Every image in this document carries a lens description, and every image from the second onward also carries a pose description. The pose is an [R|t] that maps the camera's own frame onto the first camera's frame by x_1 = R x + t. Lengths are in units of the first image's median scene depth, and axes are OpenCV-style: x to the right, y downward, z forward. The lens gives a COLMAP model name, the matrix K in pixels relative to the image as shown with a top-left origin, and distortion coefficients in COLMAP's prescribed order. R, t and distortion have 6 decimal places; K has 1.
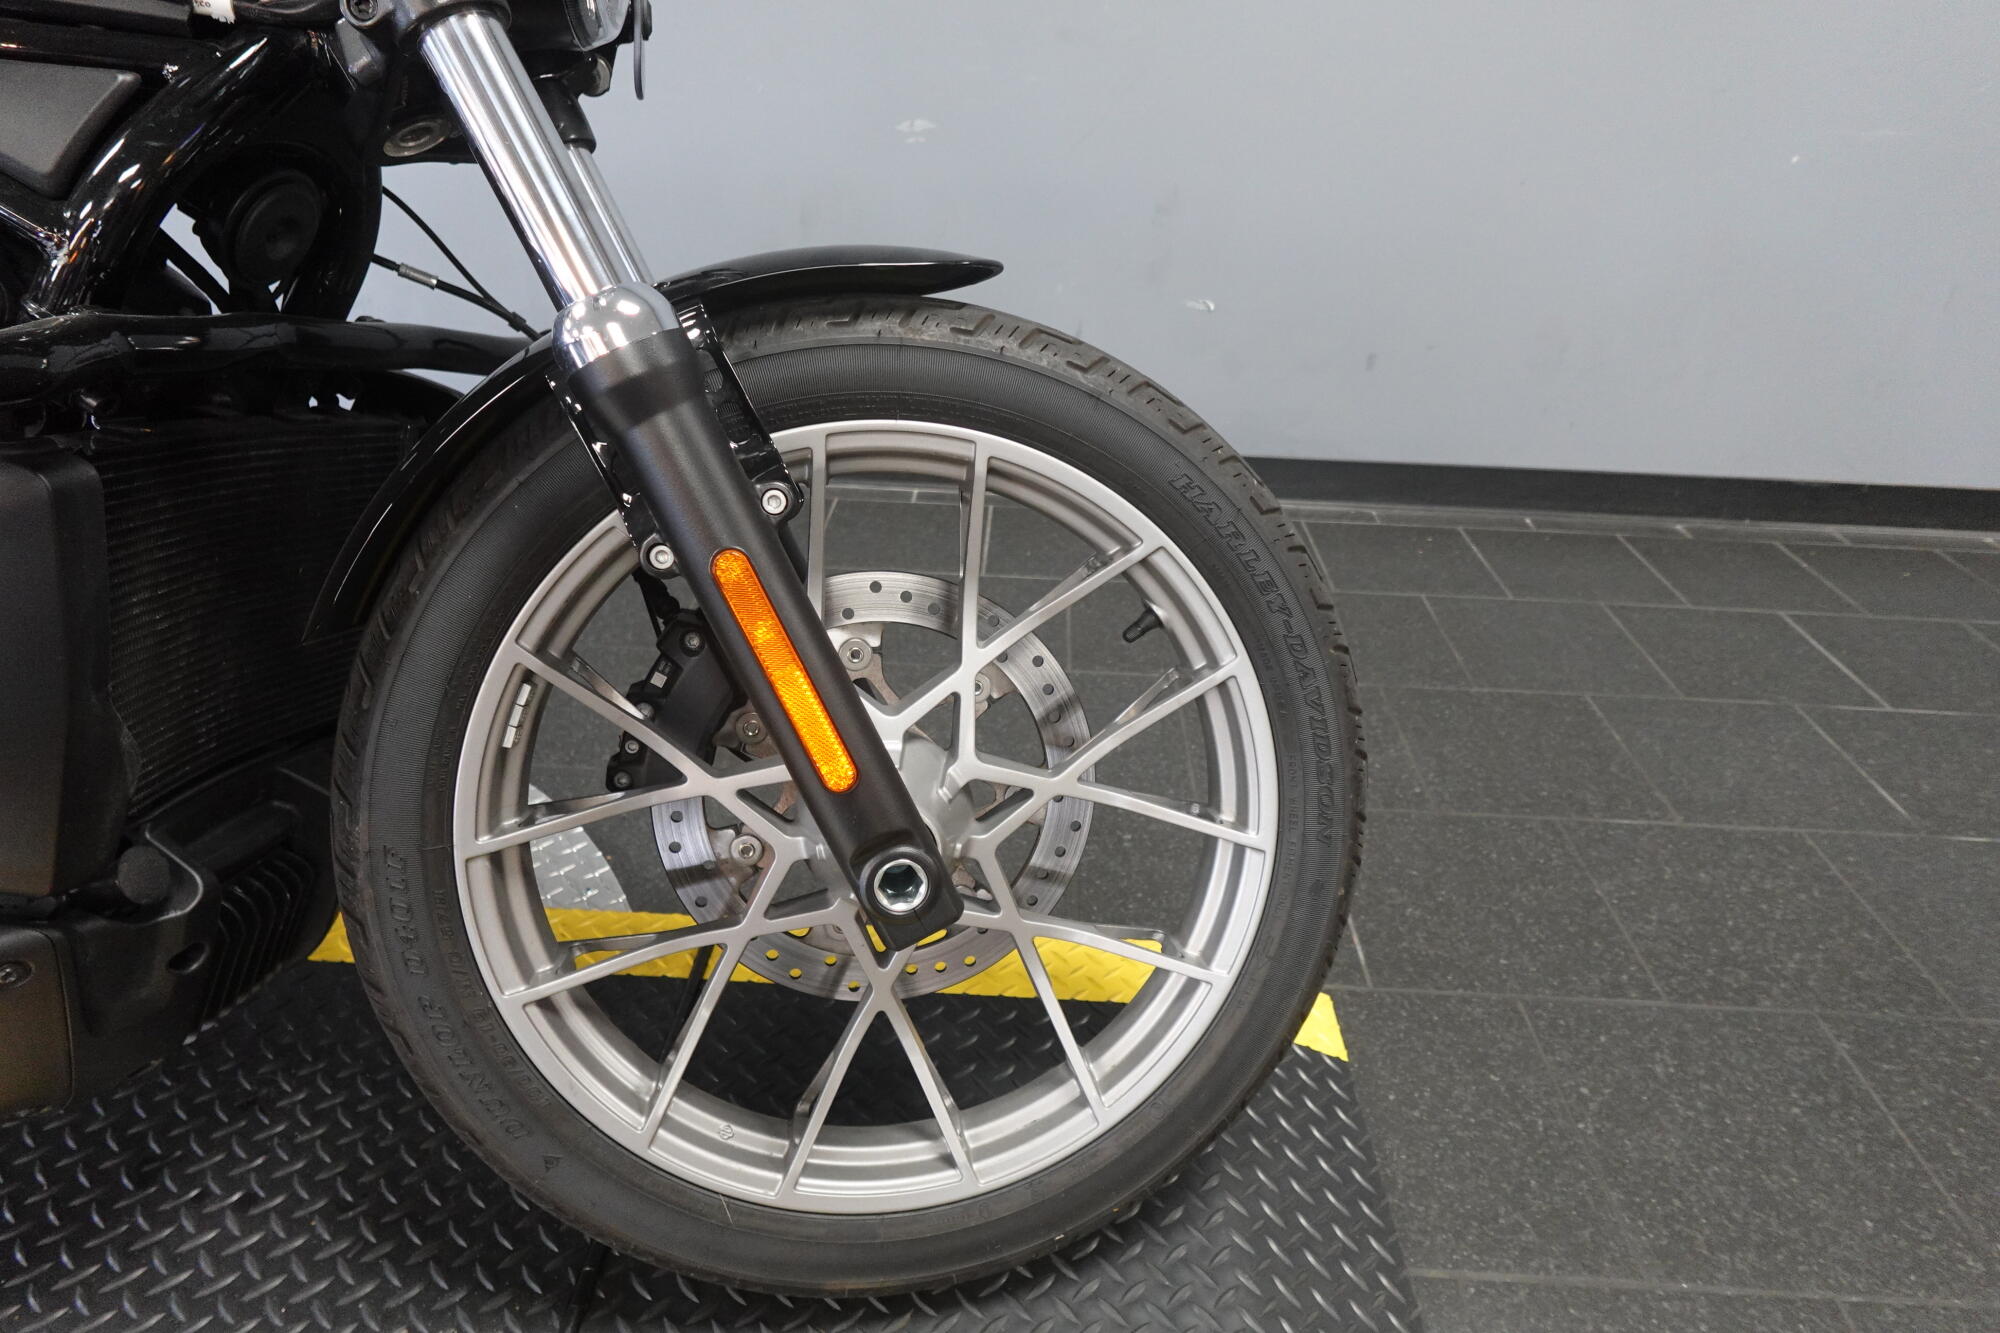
lens RADIAL K [[1177.0, 0, 1000.4], [0, 1177.0, 619.5], [0, 0, 1]] dist [-0.005210, -0.001872]
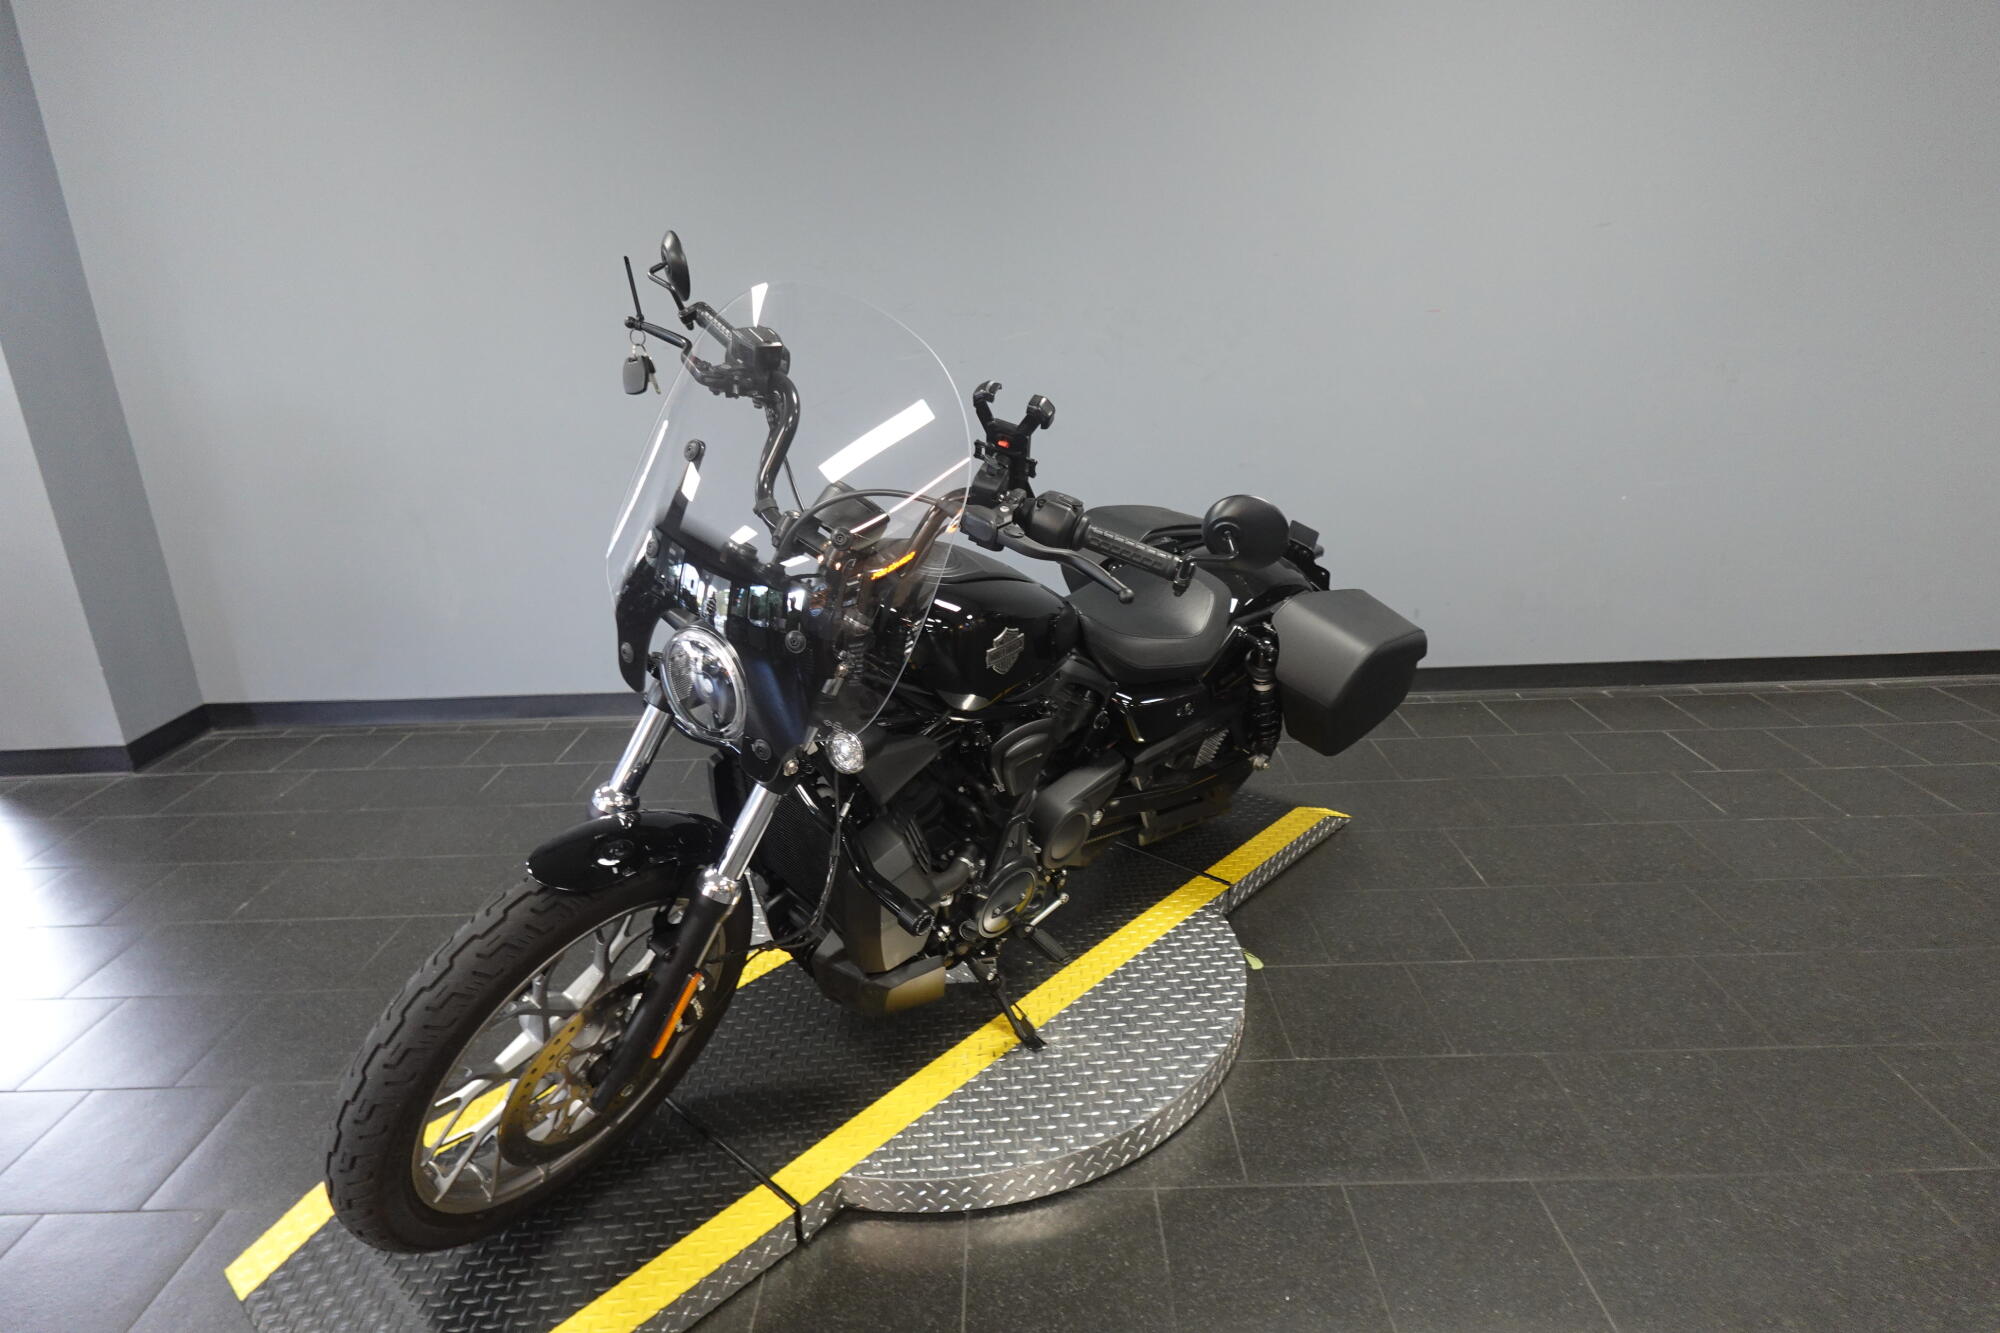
lens RADIAL K [[1135.8, 0, 1000.0], [0, 1135.8, 666.5], [0, 0, 1]] dist [0.002644, -0.001577]
pose [[0.997061, -0.075441, 0.013355, -0.528544], [0.076611, 0.983275, -0.165229, 0.147792], [-0.000666, 0.165767, 0.986165, -1.051085]]
